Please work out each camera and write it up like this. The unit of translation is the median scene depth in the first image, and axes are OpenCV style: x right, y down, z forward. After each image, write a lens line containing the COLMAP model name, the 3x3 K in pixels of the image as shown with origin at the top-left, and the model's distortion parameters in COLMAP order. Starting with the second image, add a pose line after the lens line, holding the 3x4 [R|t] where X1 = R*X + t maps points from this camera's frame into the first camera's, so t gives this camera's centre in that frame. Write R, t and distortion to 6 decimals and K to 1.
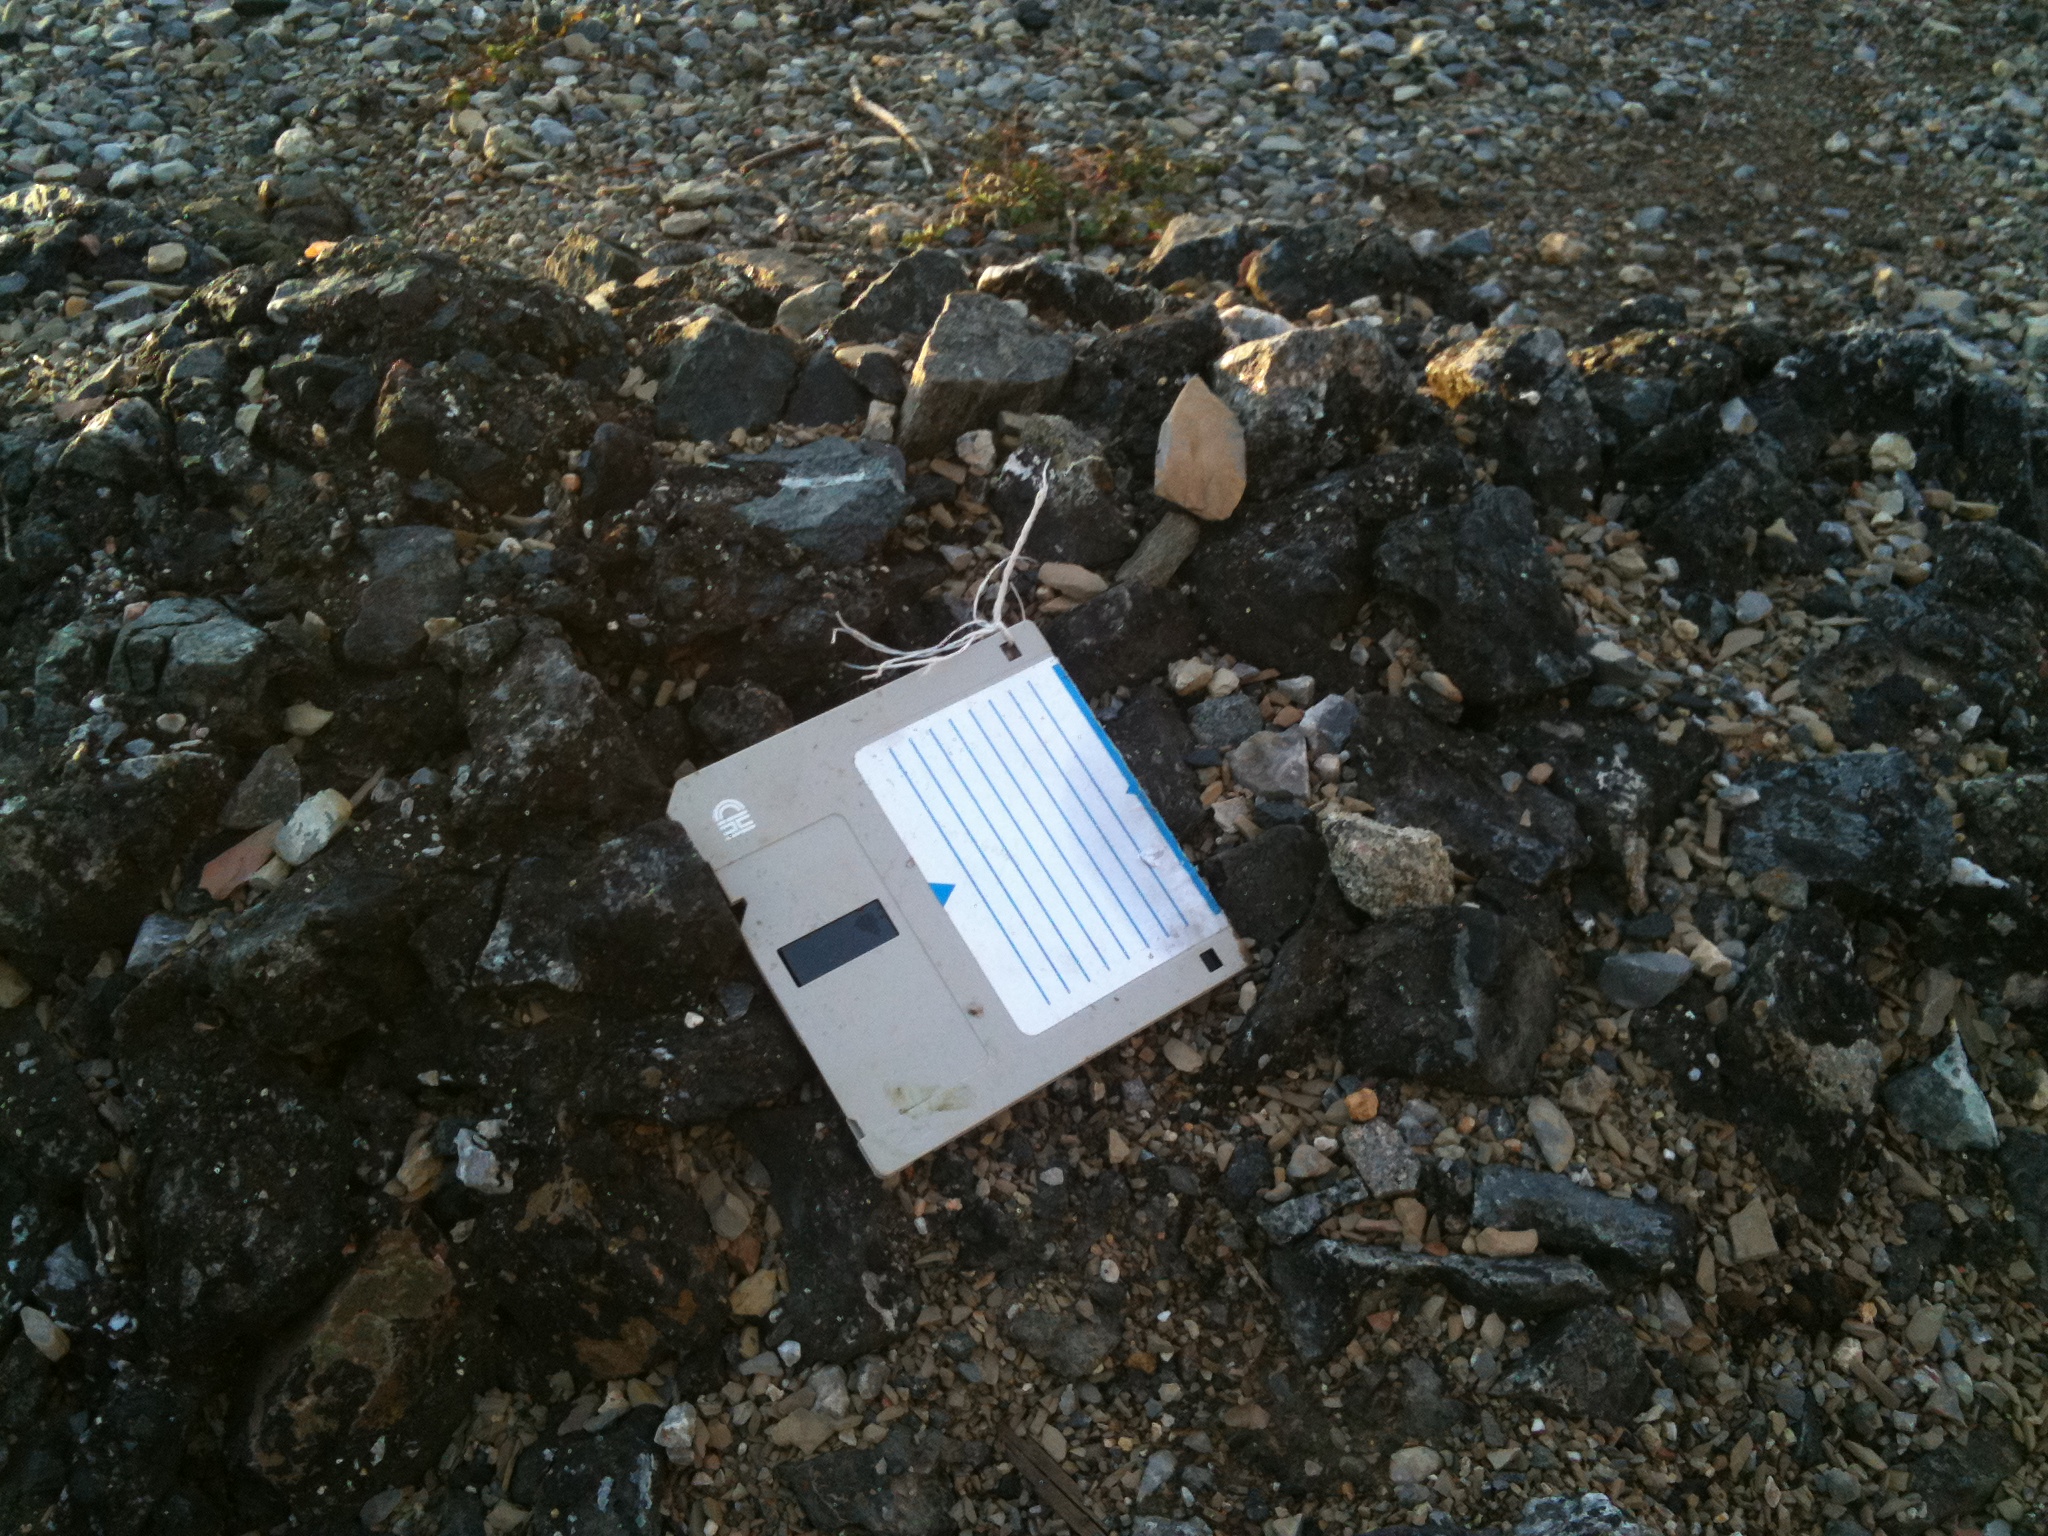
lens RADIAL K [[2297.5, 0, 1165.2], [0, 2297.5, 841.1], [0, 0, 1]] dist [0.179475, -0.422307]
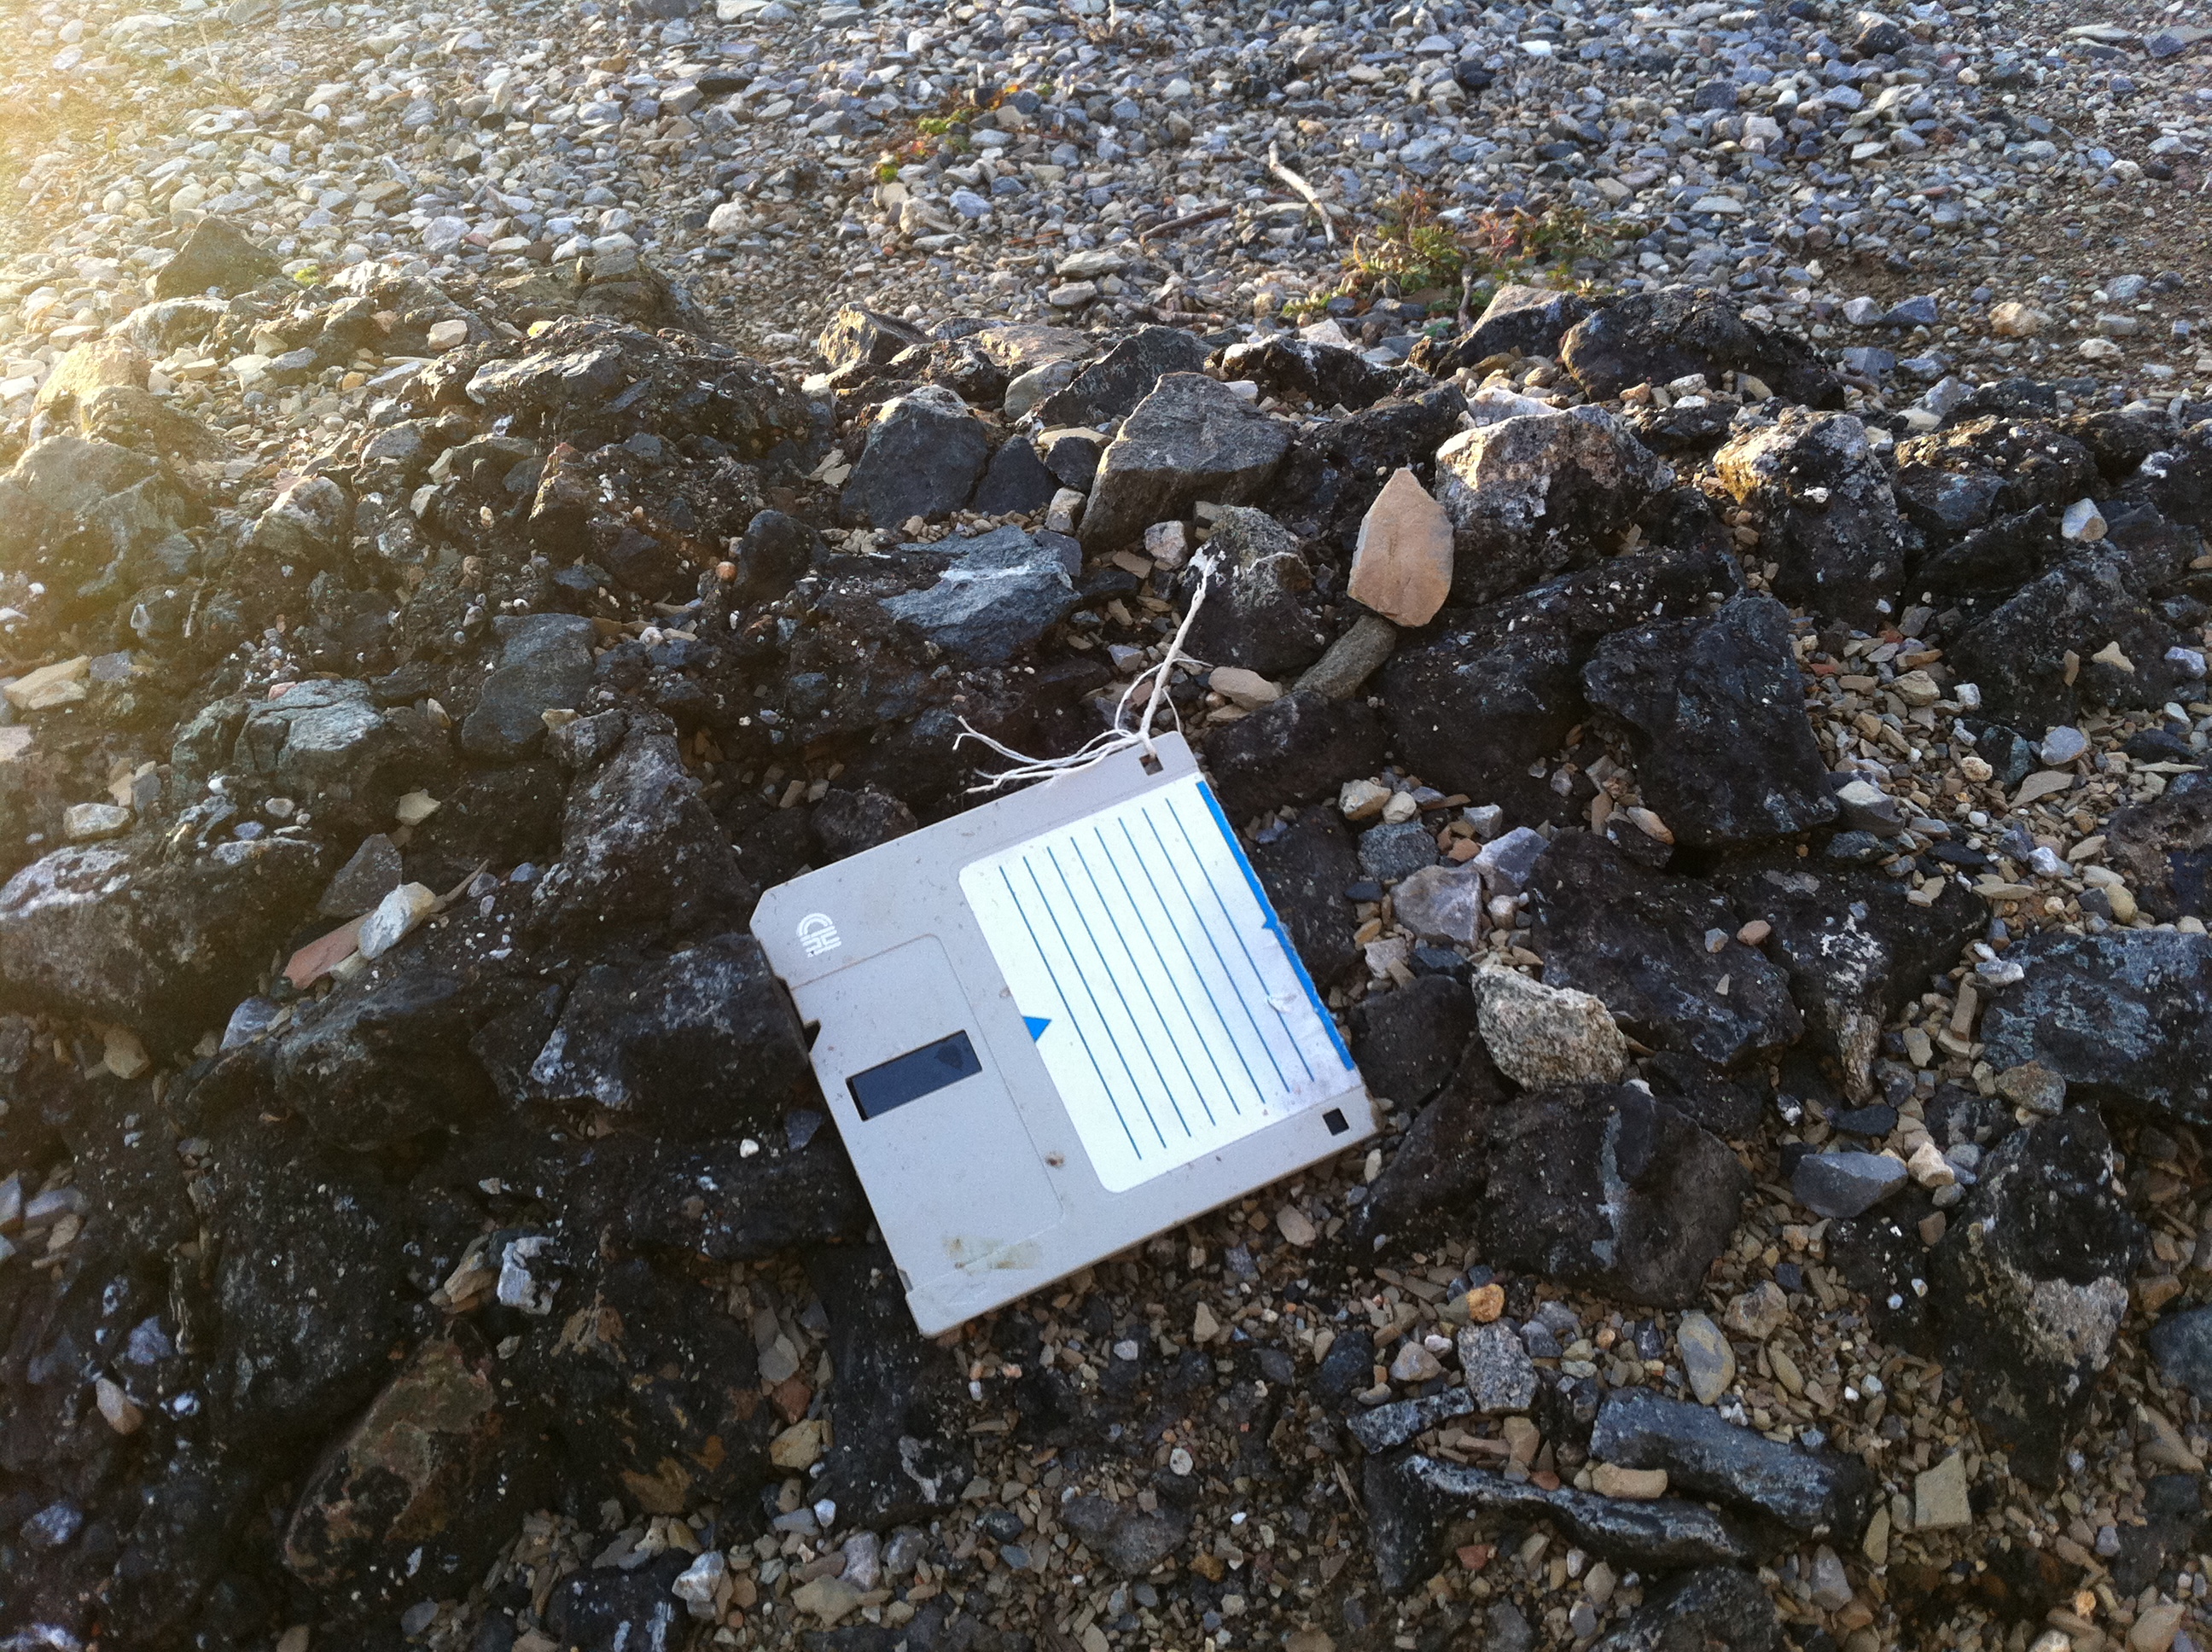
lens RADIAL K [[2285.5, 0, 1189.5], [0, 2285.5, 895.9], [0, 0, 1]] dist [0.108964, -0.357315]
pose [[0.972115, 0.059205, -0.226908, 0.158805], [-0.059008, 0.998228, 0.007657, -0.038682], [0.226959, 0.005946, 0.973886, 0.117988]]
